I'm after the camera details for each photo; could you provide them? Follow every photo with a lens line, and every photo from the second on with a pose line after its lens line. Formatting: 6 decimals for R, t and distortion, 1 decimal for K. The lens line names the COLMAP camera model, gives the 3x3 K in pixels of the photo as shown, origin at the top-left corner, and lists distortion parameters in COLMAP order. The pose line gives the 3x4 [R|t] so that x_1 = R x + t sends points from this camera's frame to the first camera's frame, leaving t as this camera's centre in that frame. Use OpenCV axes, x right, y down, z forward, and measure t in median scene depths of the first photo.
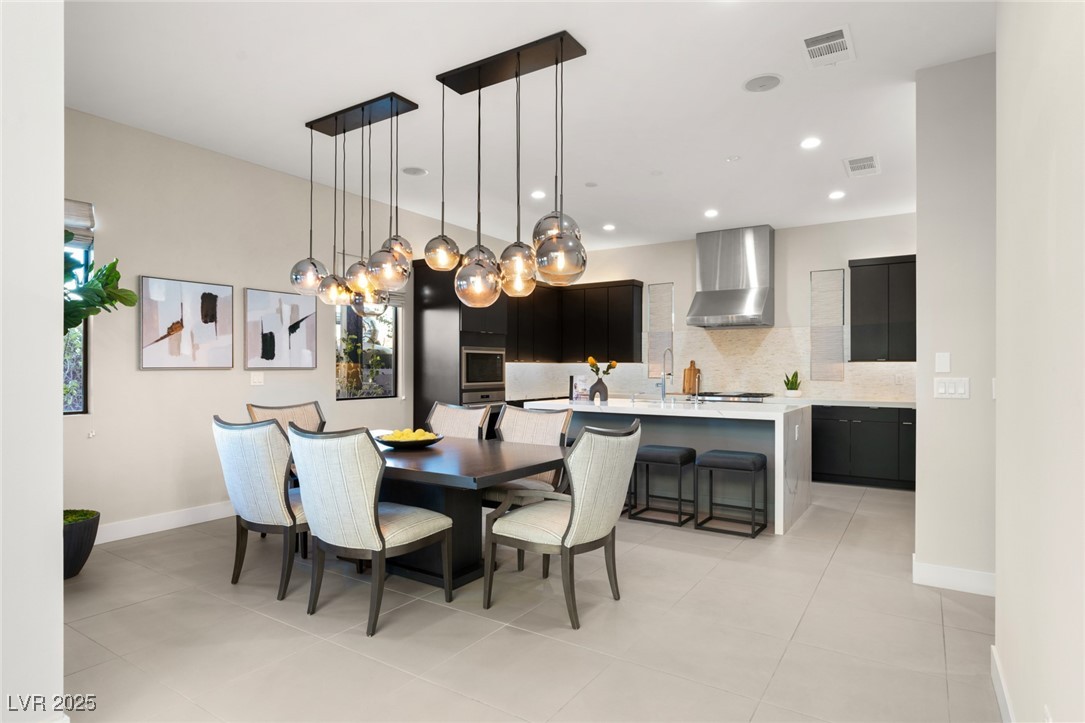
lens RADIAL K [[591.4, 0, 542.5], [0, 591.4, 361.5], [0, 0, 1]] dist [-0.003481, -0.000615]
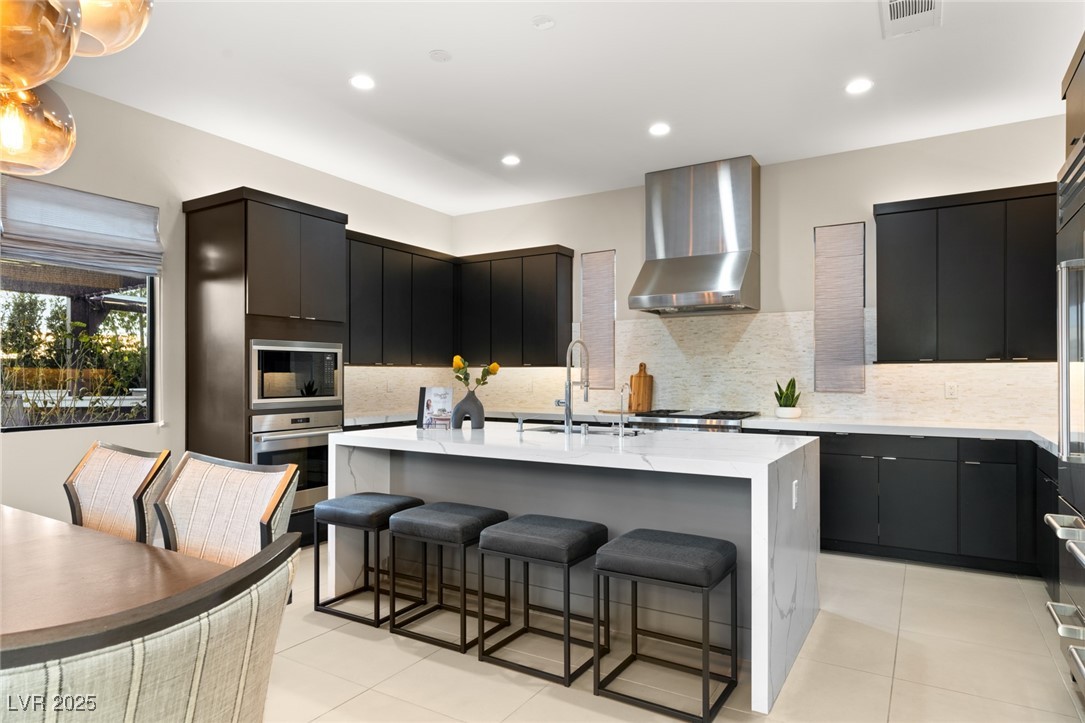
lens RADIAL K [[637.5, 0, 542.5], [0, 637.5, 361.5], [0, 0, 1]] dist [0.002716, 0.001024]
pose [[0.999546, -0.001812, 0.030077, 0.135281], [0.002090, 0.999955, -0.009225, 0.003812], [-0.030059, 0.009283, 0.999505, 0.313075]]
